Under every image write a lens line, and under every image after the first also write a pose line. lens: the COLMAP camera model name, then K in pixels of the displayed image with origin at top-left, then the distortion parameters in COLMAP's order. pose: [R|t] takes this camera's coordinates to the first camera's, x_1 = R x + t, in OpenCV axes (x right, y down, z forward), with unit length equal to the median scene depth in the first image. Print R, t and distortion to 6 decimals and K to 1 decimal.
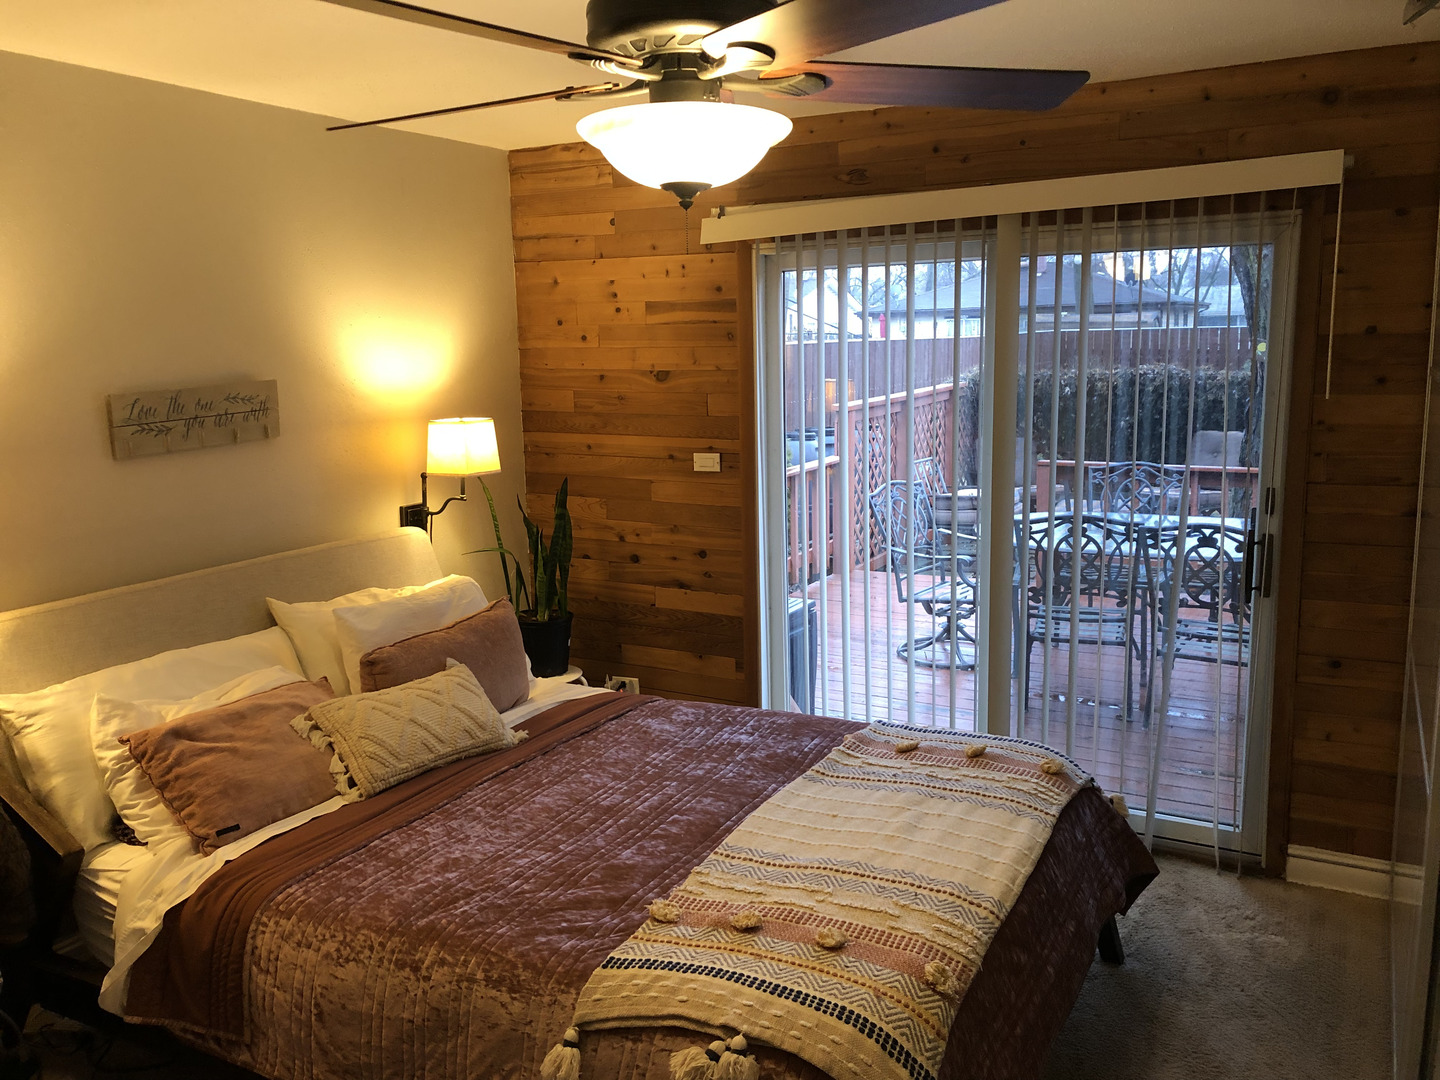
lens RADIAL K [[1167.2, 0, 717.4], [0, 1167.2, 533.6], [0, 0, 1]] dist [0.050051, -0.061693]
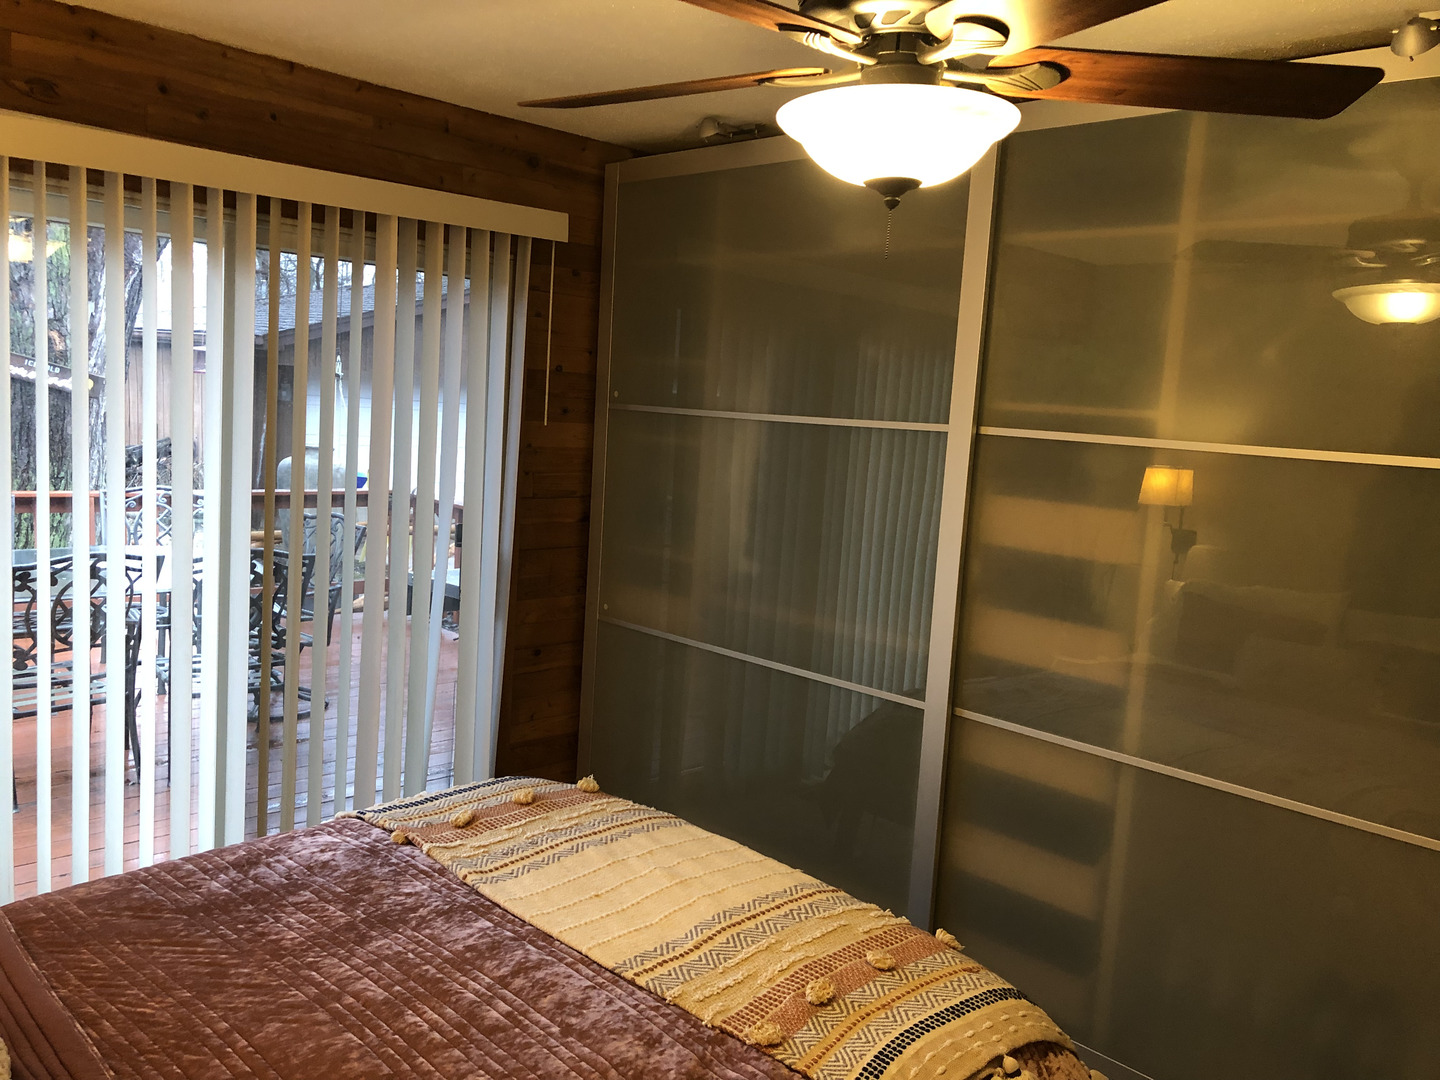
lens RADIAL K [[1167.2, 0, 719.0], [0, 1167.2, 551.1], [0, 0, 1]] dist [0.050051, -0.061693]
pose [[0.294150, -0.084728, 0.951996, -0.635325], [0.083199, 0.994552, 0.062808, -0.057752], [-0.952131, 0.060730, 0.299597, 0.588291]]
